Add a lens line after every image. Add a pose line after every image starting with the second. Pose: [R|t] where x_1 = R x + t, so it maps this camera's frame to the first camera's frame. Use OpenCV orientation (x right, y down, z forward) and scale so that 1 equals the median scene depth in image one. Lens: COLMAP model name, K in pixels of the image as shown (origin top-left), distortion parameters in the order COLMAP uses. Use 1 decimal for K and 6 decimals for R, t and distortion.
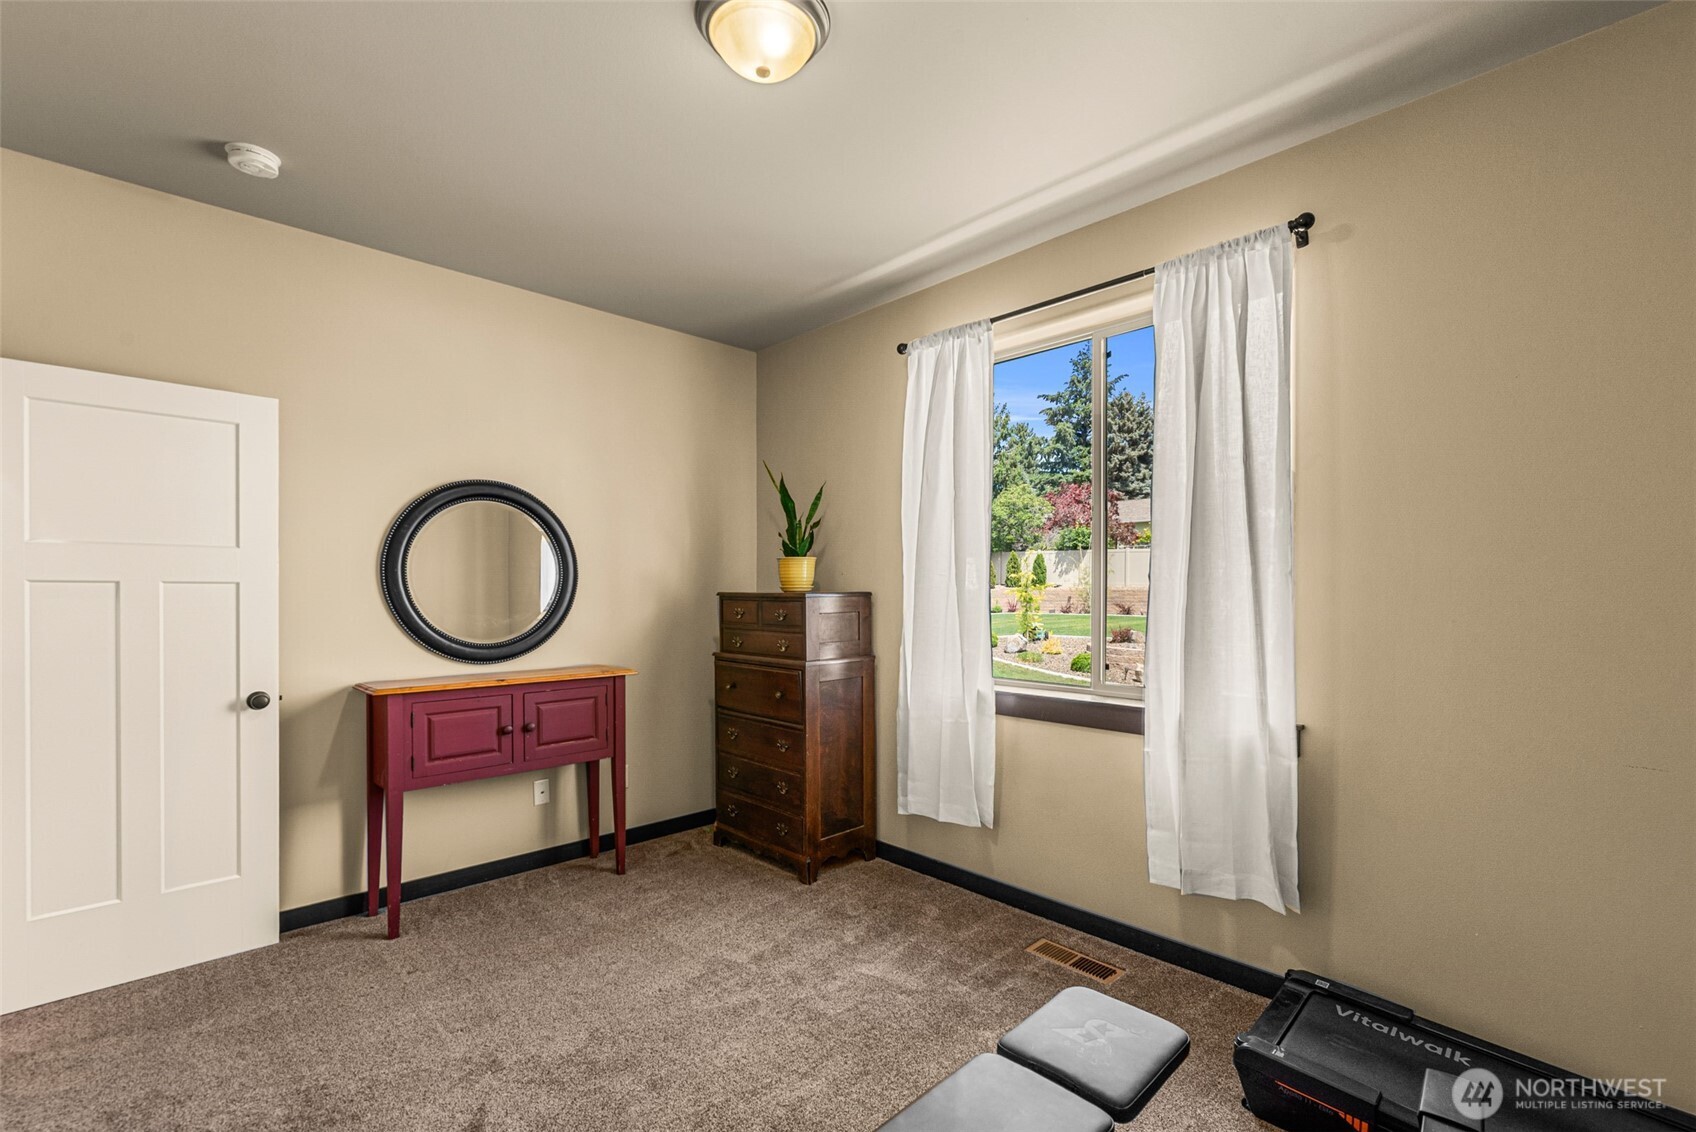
lens RADIAL K [[742.8, 0, 856.6], [0, 742.8, 584.3], [0, 0, 1]] dist [-0.002712, -0.000068]
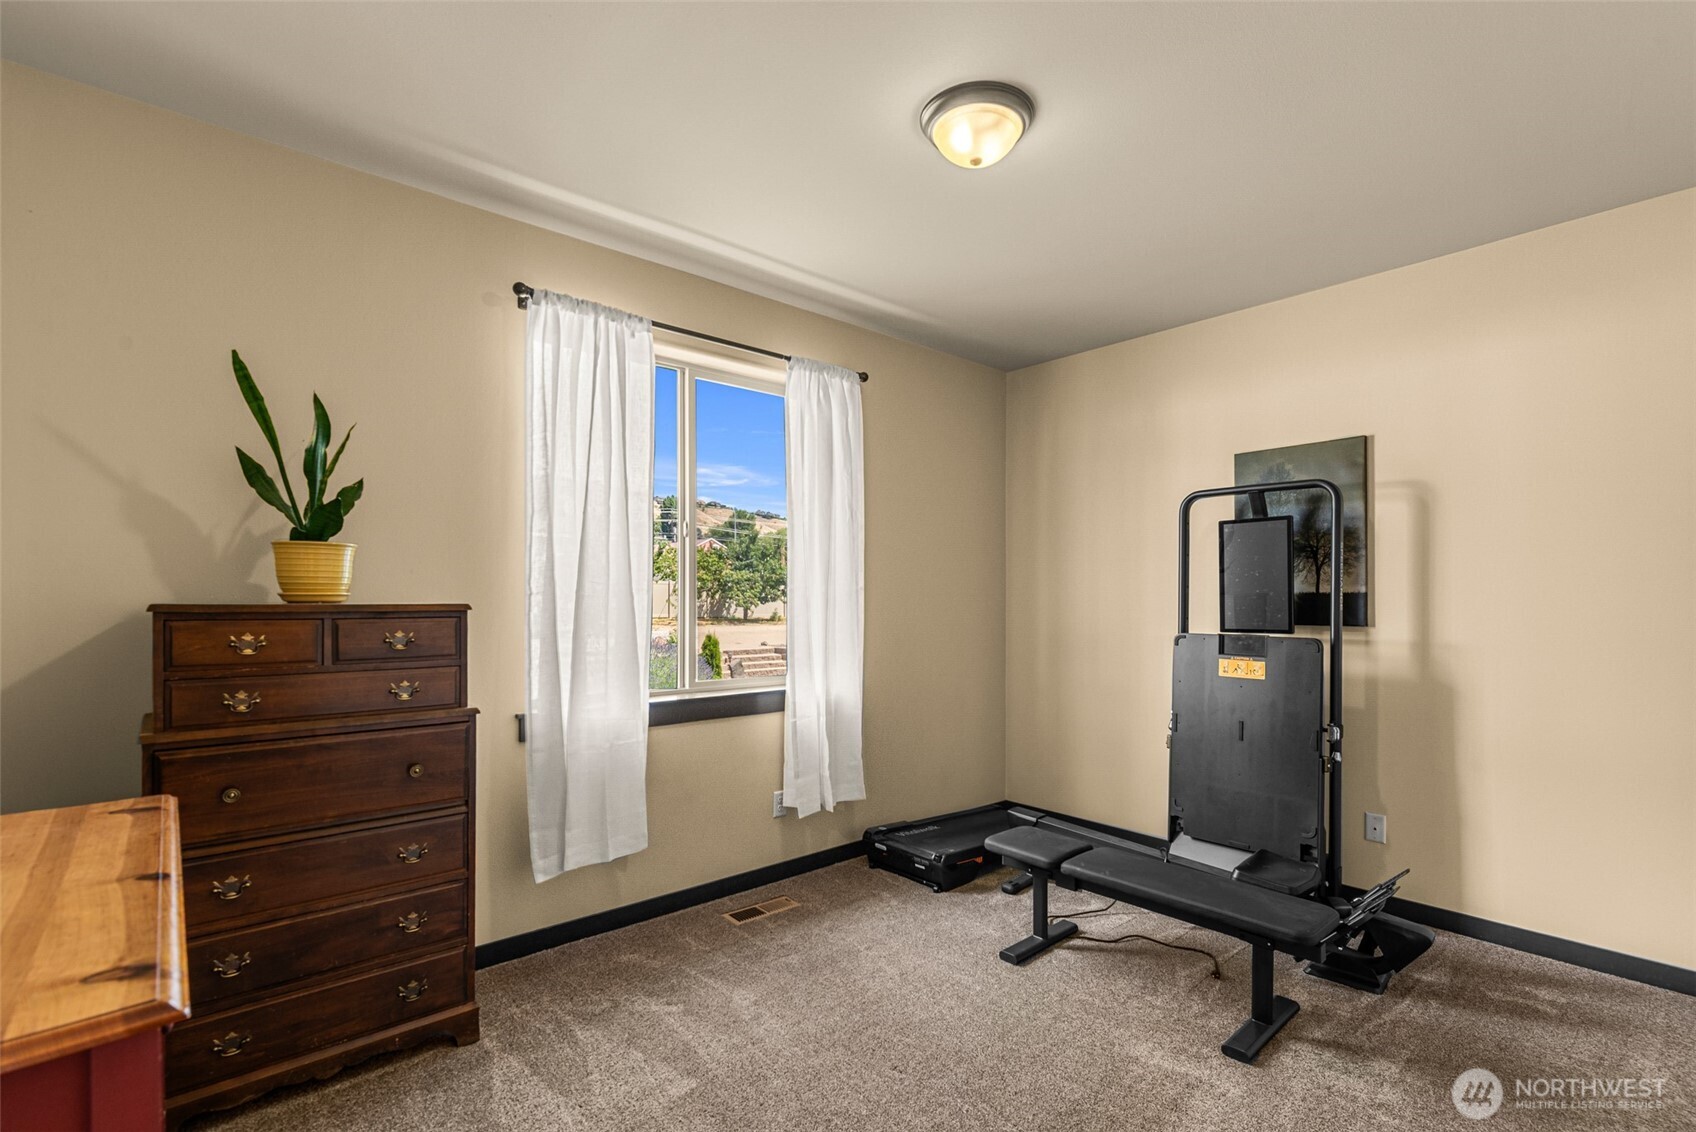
lens RADIAL K [[776.8, 0, 856.4], [0, 776.8, 577.9], [0, 0, 1]] dist [-0.003922, 0.001658]
pose [[0.041218, 0.023957, 0.998863, -0.823610], [-0.012018, 0.999652, -0.023480, 0.000430], [-0.999078, -0.011037, 0.041491, 0.688030]]
